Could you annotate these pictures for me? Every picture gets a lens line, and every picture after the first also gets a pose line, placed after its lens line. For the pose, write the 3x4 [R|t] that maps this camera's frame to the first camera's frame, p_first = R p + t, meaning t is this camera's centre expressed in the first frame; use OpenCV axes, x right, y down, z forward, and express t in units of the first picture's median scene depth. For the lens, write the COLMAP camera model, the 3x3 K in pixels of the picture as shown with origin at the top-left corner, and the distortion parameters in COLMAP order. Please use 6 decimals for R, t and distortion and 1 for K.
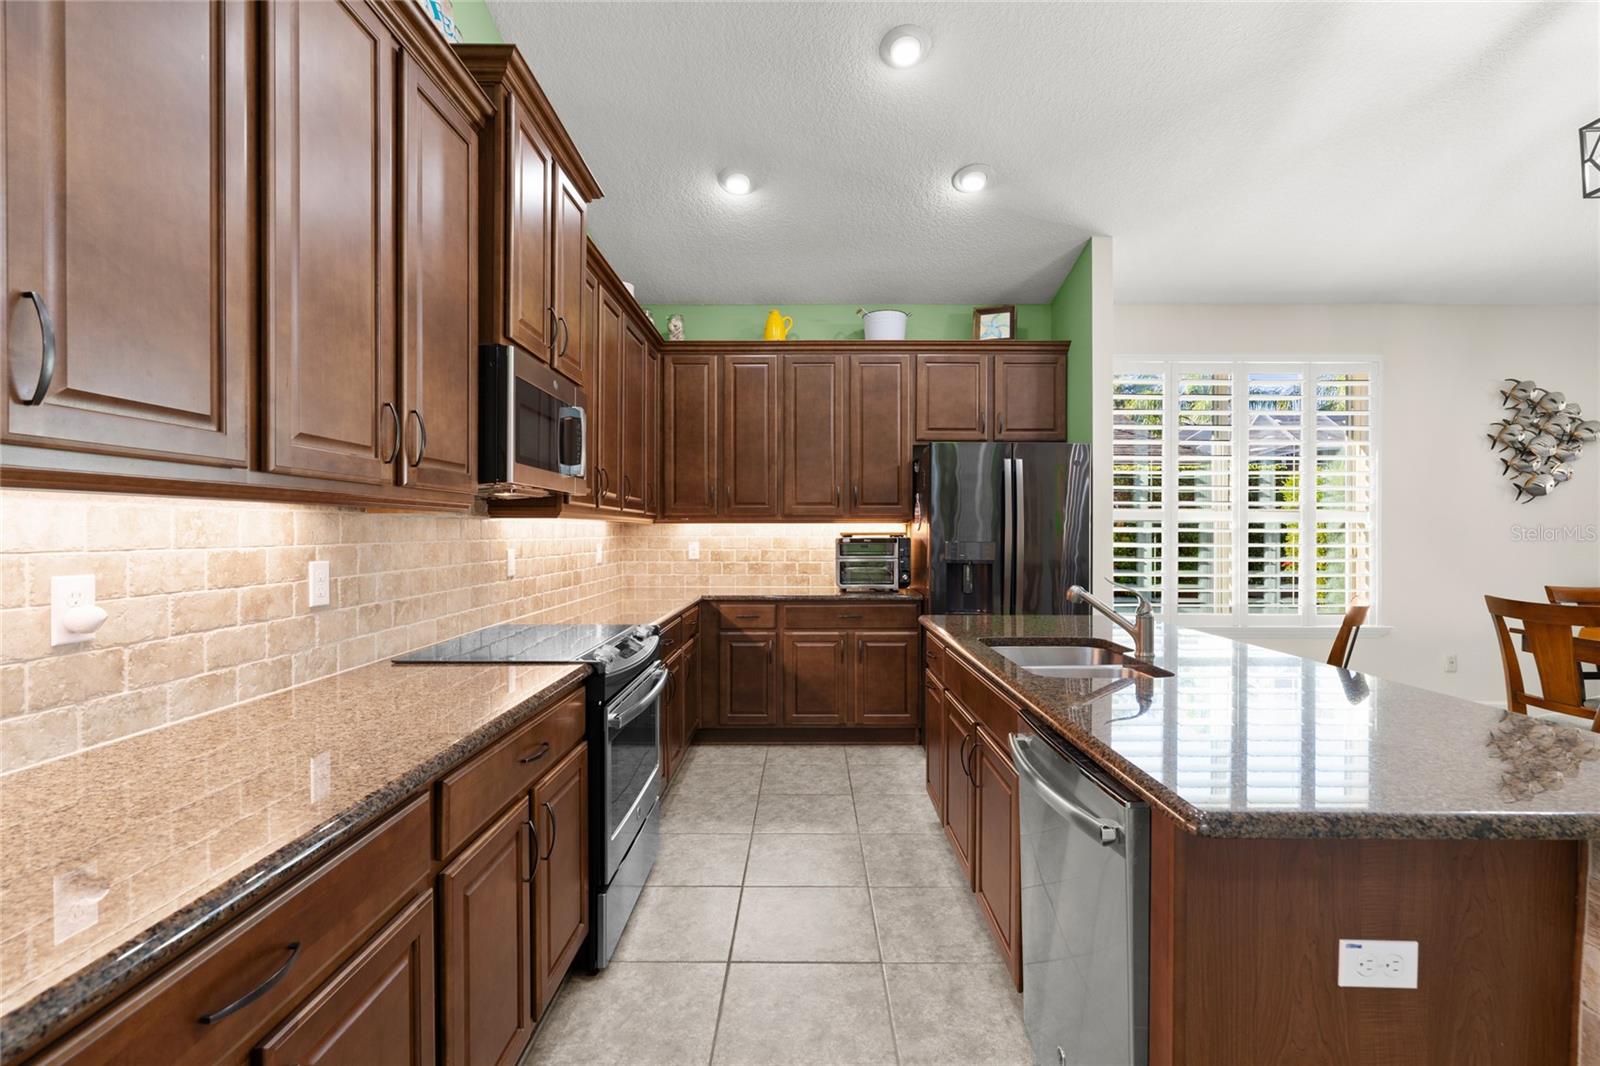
lens RADIAL K [[725.1, 0, 809.0], [0, 725.1, 530.0], [0, 0, 1]] dist [-0.007968, 0.003306]
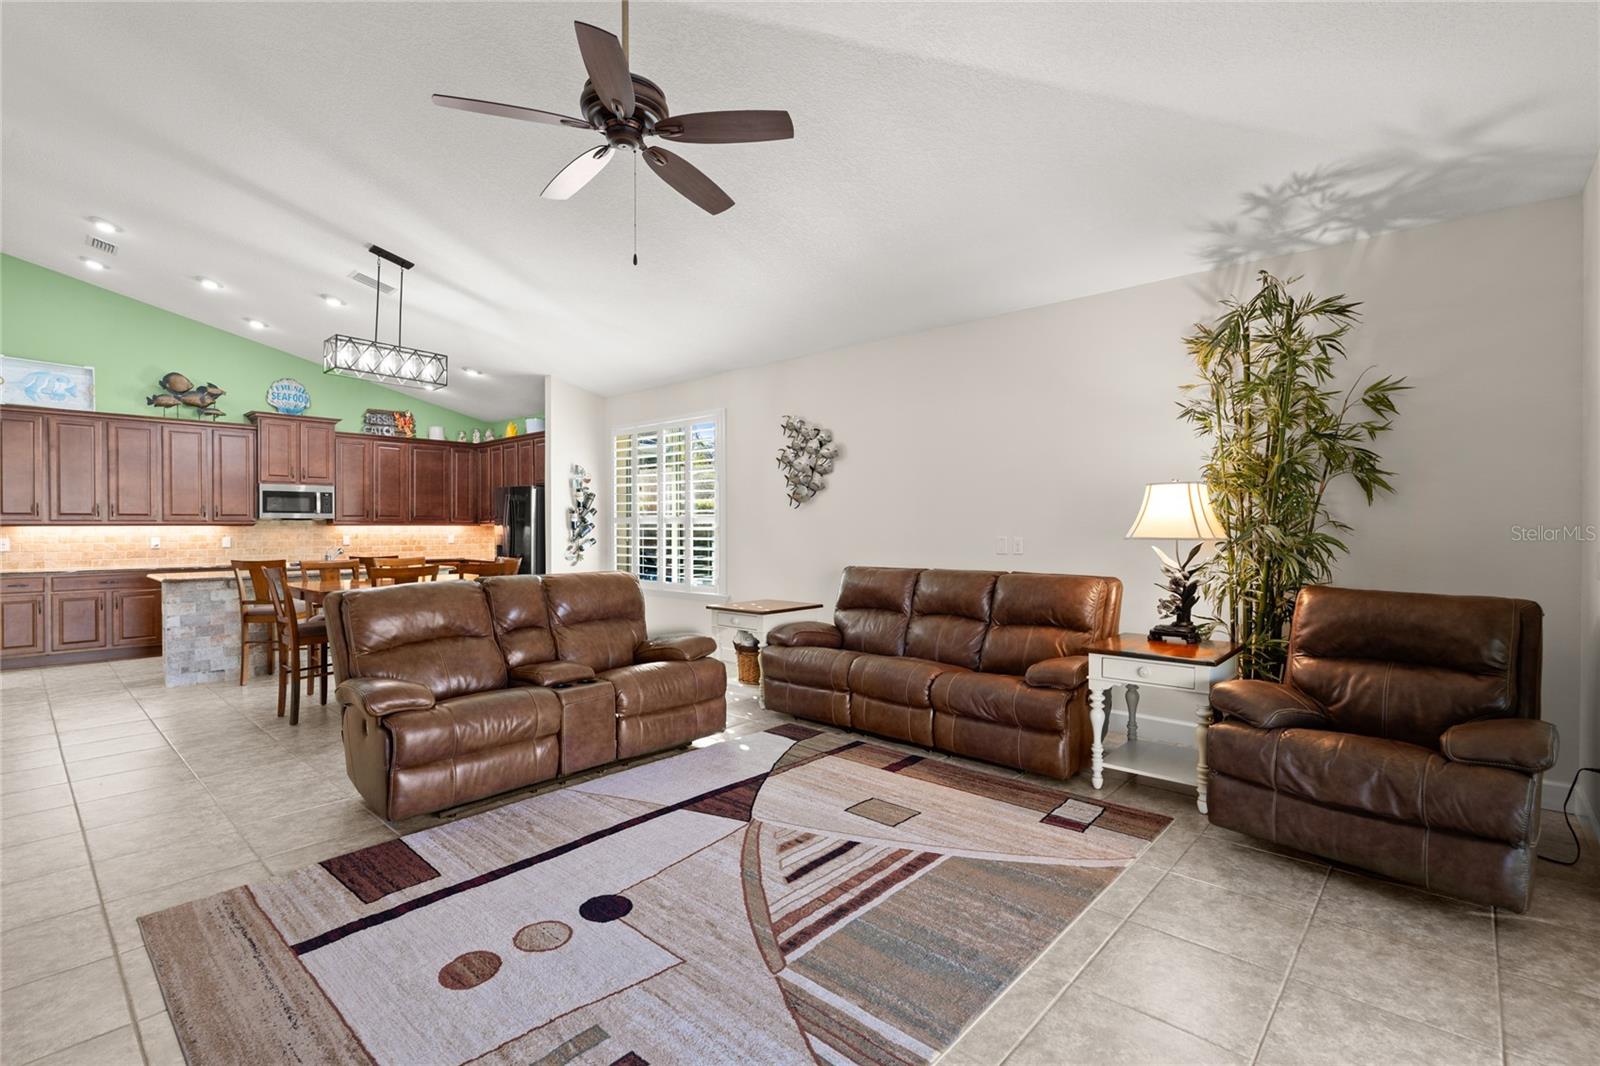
lens RADIAL K [[725.1, 0, 799.9], [0, 725.1, 532.6], [0, 0, 1]] dist [-0.007968, 0.003306]
pose [[0.739036, 0.002299, -0.673662, 2.014238], [0.003603, 0.999966, 0.007365, -0.002524], [0.673657, -0.007870, 0.739003, 0.030266]]
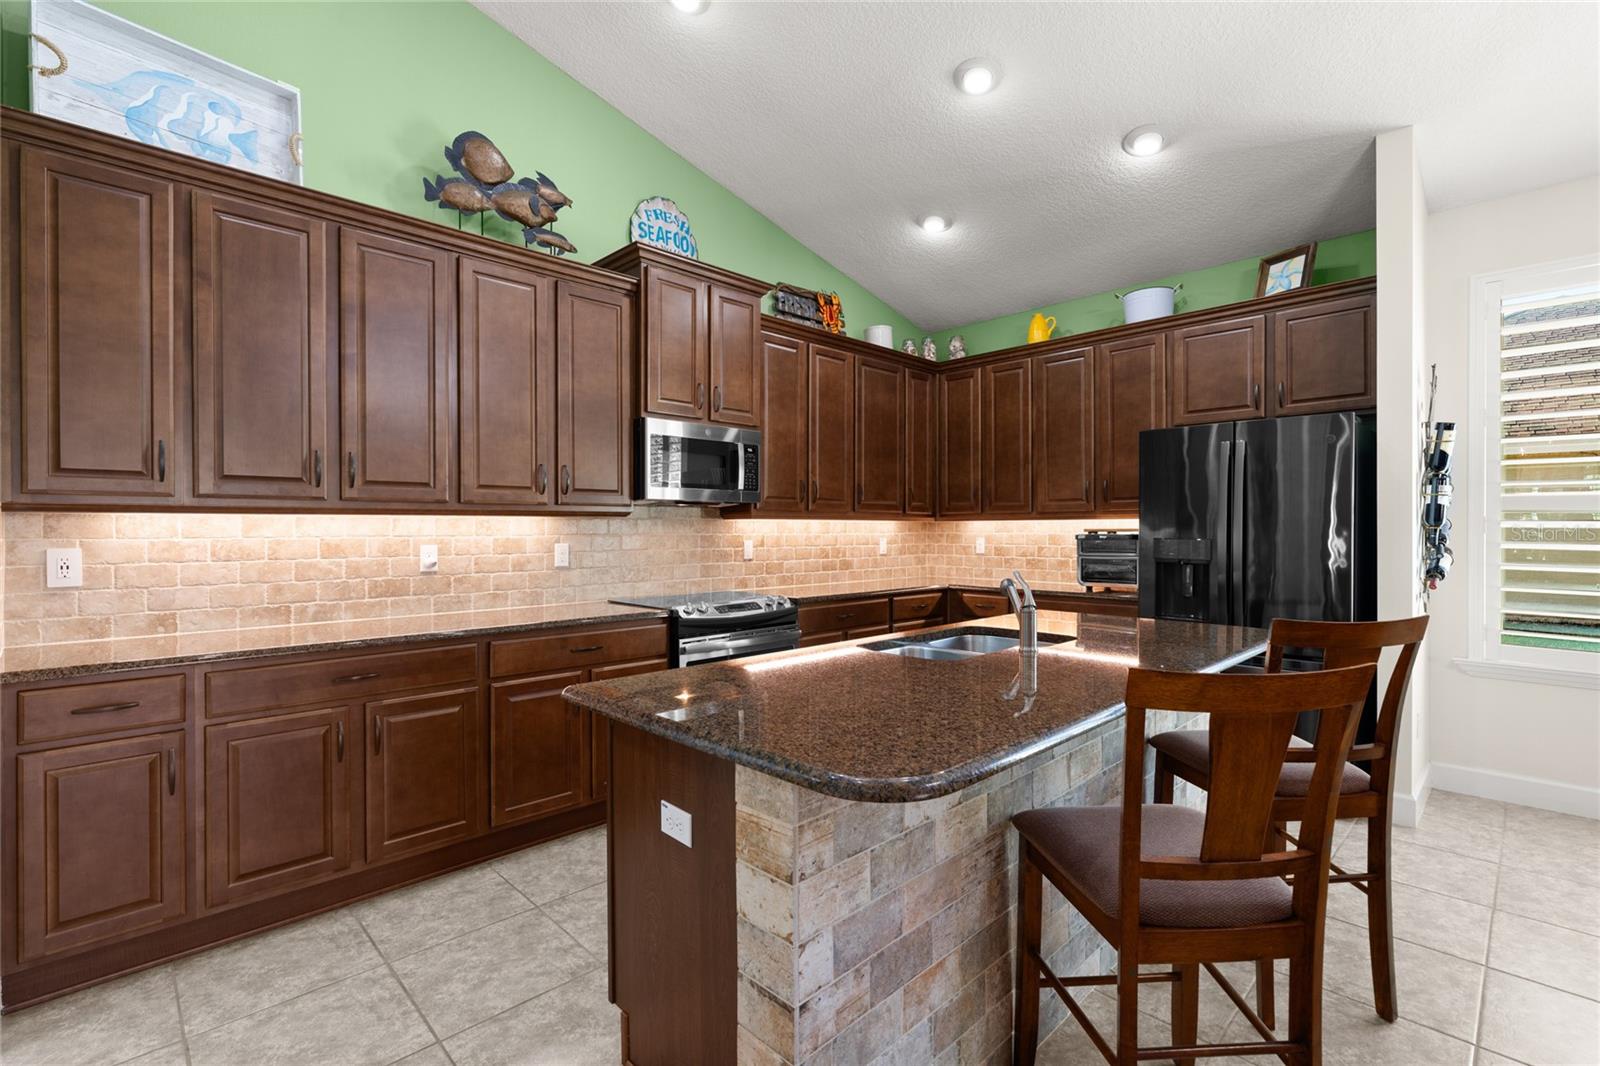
lens RADIAL K [[725.1, 0, 803.3], [0, 725.1, 533.0], [0, 0, 1]] dist [-0.007968, 0.003306]
pose [[0.697555, 0.001105, -0.716530, 0.473356], [0.003539, 0.999981, 0.004987, 0.002706], [0.716522, -0.006015, 0.697538, 0.041056]]
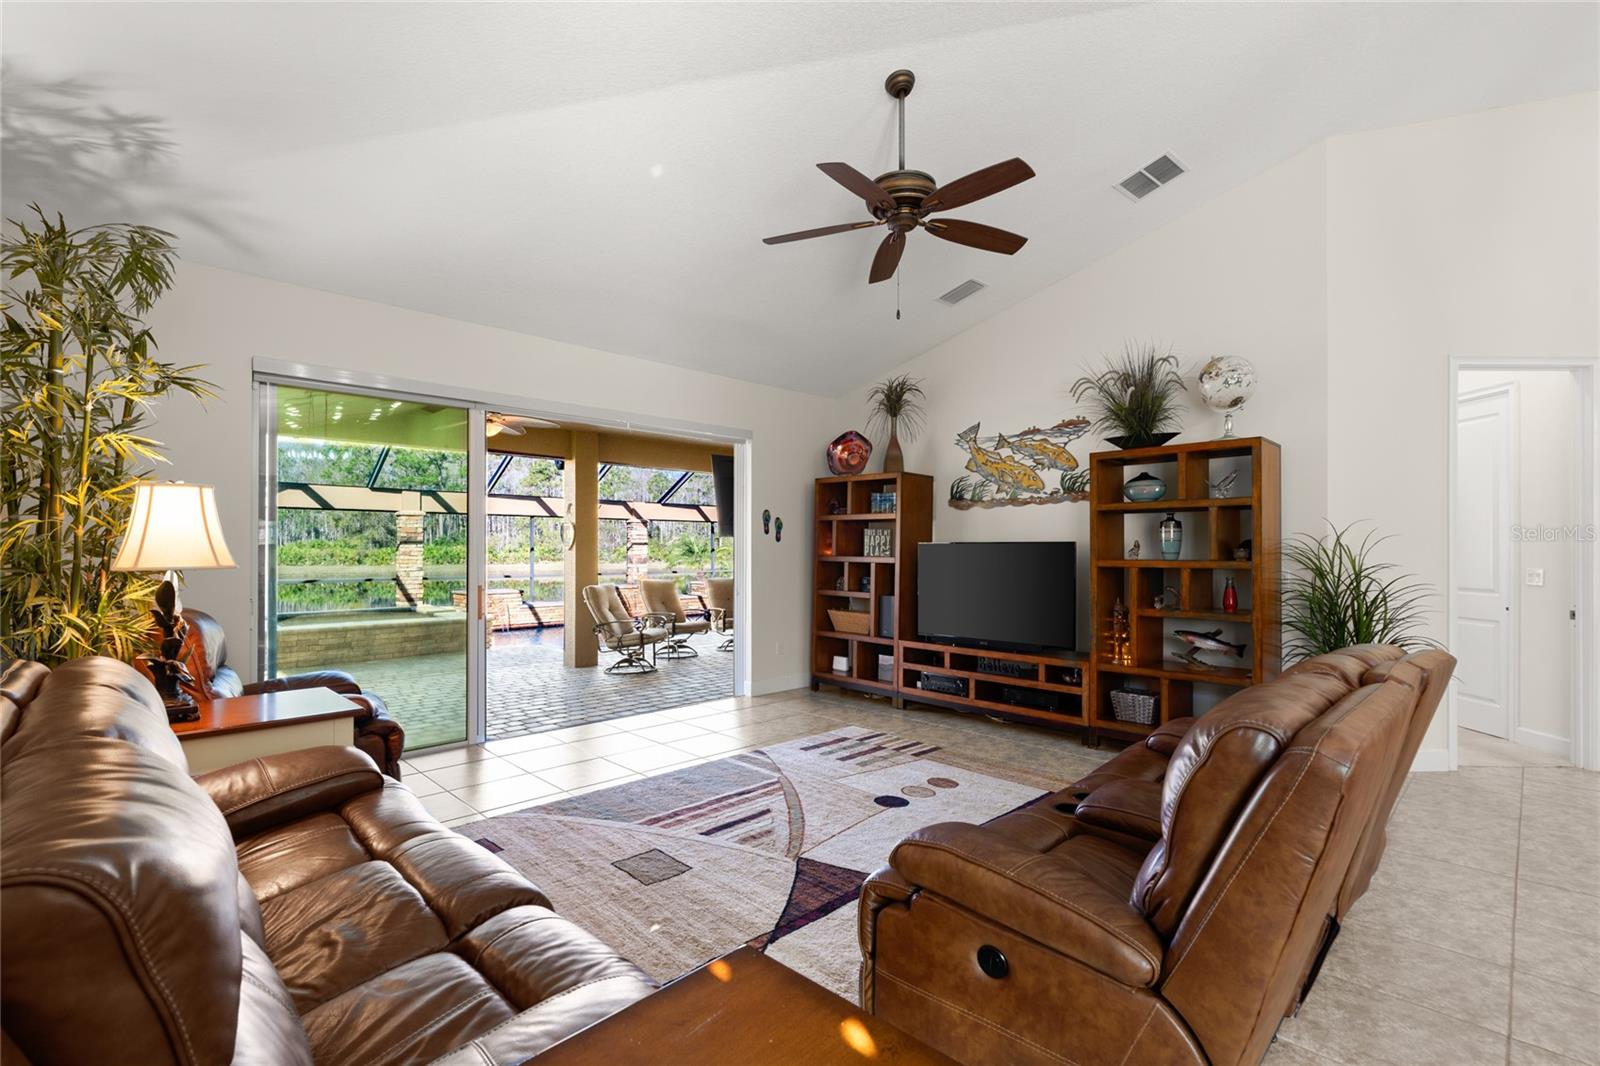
lens RADIAL K [[725.1, 0, 798.7], [0, 725.1, 546.5], [0, 0, 1]] dist [-0.007968, 0.003306]
pose [[-0.697922, 0.001855, 0.716171, 1.029120], [-0.003372, 0.999977, -0.005876, -0.001782], [-0.716165, -0.006516, -0.697900, 0.979624]]
